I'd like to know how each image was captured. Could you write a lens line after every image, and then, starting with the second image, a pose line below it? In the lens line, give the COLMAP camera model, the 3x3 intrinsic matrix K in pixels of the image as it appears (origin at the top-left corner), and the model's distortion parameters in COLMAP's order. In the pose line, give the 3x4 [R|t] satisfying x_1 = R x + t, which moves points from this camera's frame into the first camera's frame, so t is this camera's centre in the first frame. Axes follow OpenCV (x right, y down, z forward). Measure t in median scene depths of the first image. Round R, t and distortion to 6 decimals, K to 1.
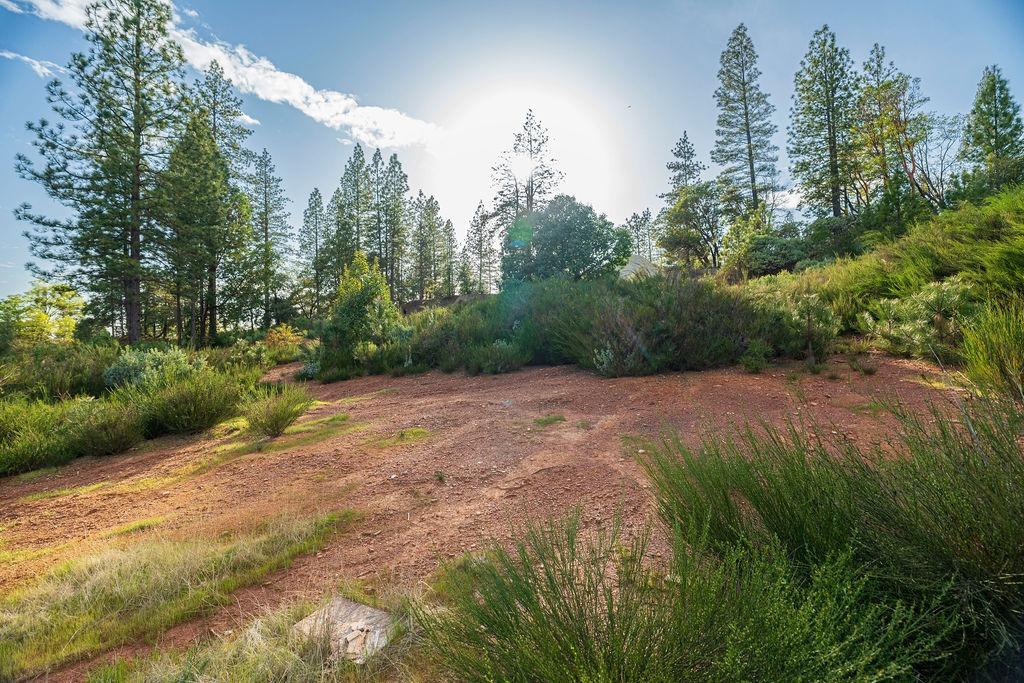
lens RADIAL K [[479.4, 0, 512.0], [0, 479.4, 341.5], [0, 0, 1]] dist [-0.004236, -0.000654]
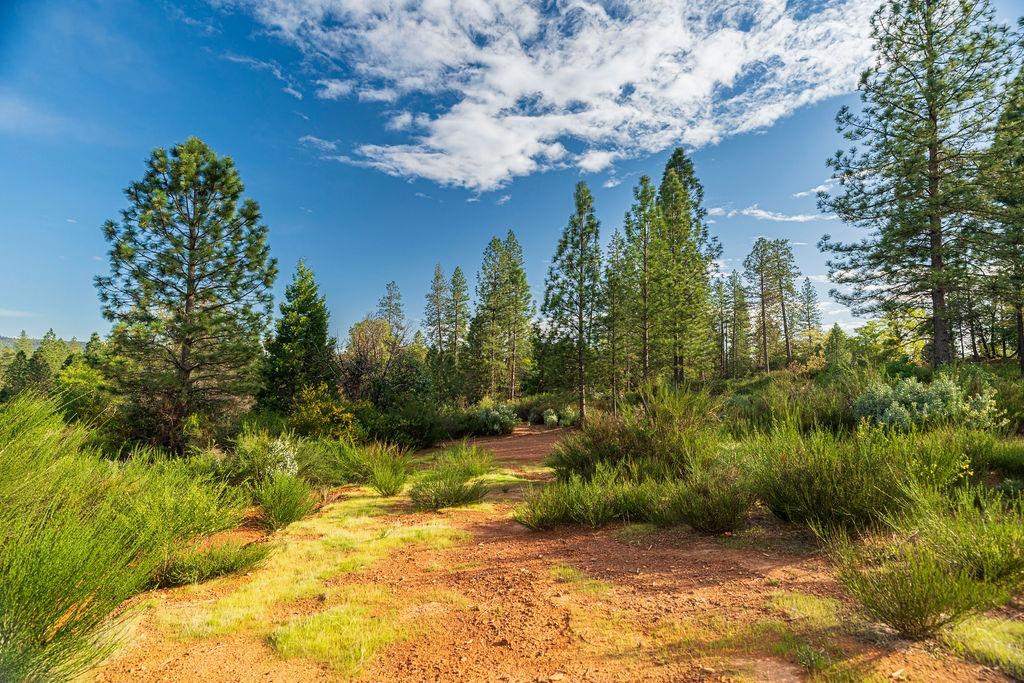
lens RADIAL K [[479.4, 0, 512.0], [0, 479.4, 341.5], [0, 0, 1]] dist [-0.004236, -0.000654]
pose [[0.106497, -0.043195, -0.993374, -0.040117], [0.001862, 0.999063, -0.043242, -0.006394], [0.994311, 0.002755, 0.106478, 0.180785]]
